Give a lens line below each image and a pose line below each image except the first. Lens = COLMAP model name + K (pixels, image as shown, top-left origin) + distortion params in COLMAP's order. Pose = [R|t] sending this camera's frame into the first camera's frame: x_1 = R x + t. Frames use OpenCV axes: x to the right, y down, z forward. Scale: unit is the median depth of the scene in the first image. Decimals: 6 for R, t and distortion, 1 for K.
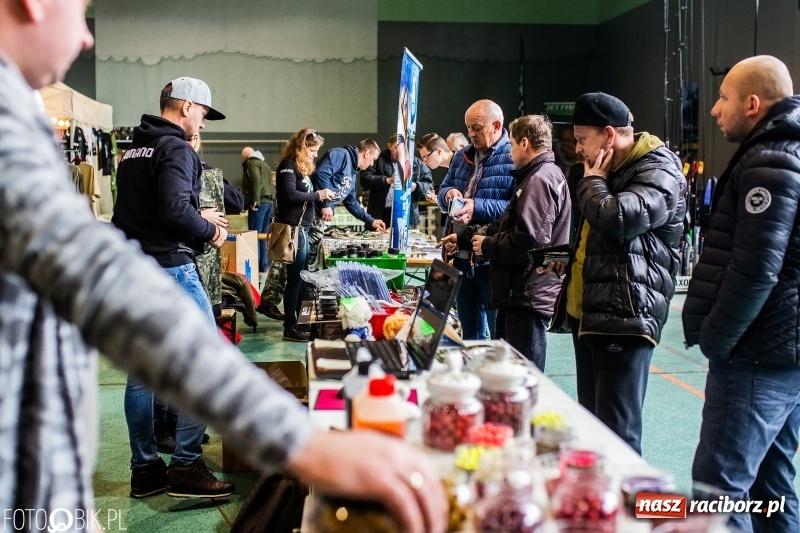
lens RADIAL K [[757.0, 0, 395.2], [0, 757.0, 267.3], [0, 0, 1]] dist [-0.068976, 0.097252]
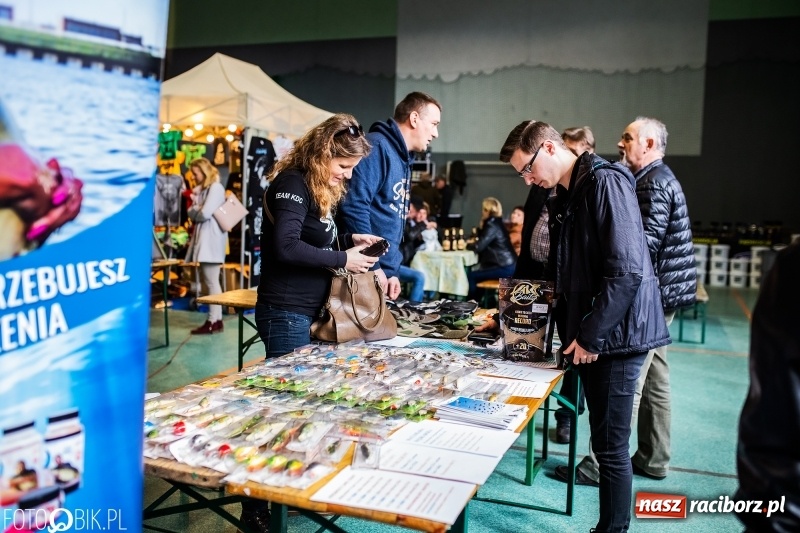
lens RADIAL K [[757.0, 0, 395.2], [0, 757.0, 267.3], [0, 0, 1]] dist [-0.068976, 0.097252]
pose [[0.908902, 0.059964, -0.412675, 0.021326], [-0.073054, 0.997200, -0.016002, -0.015029], [0.410560, 0.044692, 0.910738, 0.110496]]
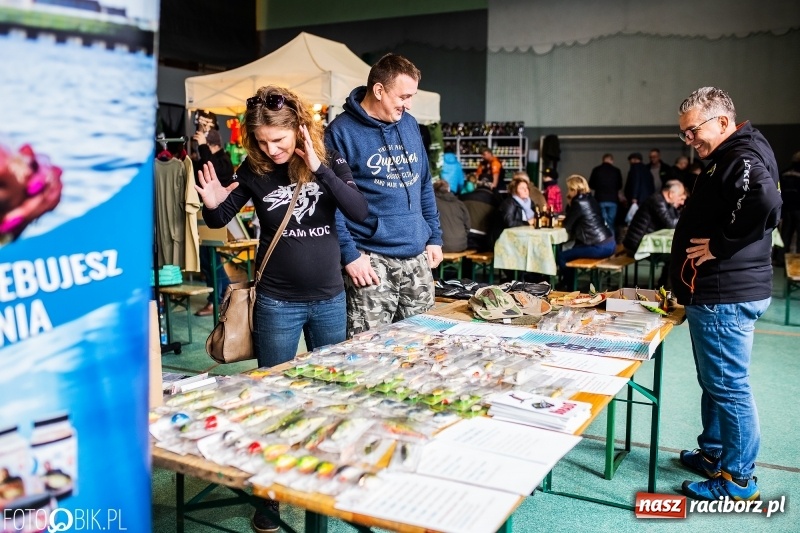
lens RADIAL K [[757.0, 0, 395.2], [0, 757.0, 267.3], [0, 0, 1]] dist [-0.068976, 0.097252]
pose [[0.849753, 0.071783, -0.522271, 0.023411], [-0.069877, 0.997282, 0.023377, -0.016566], [0.522530, 0.016630, 0.852459, 0.119396]]
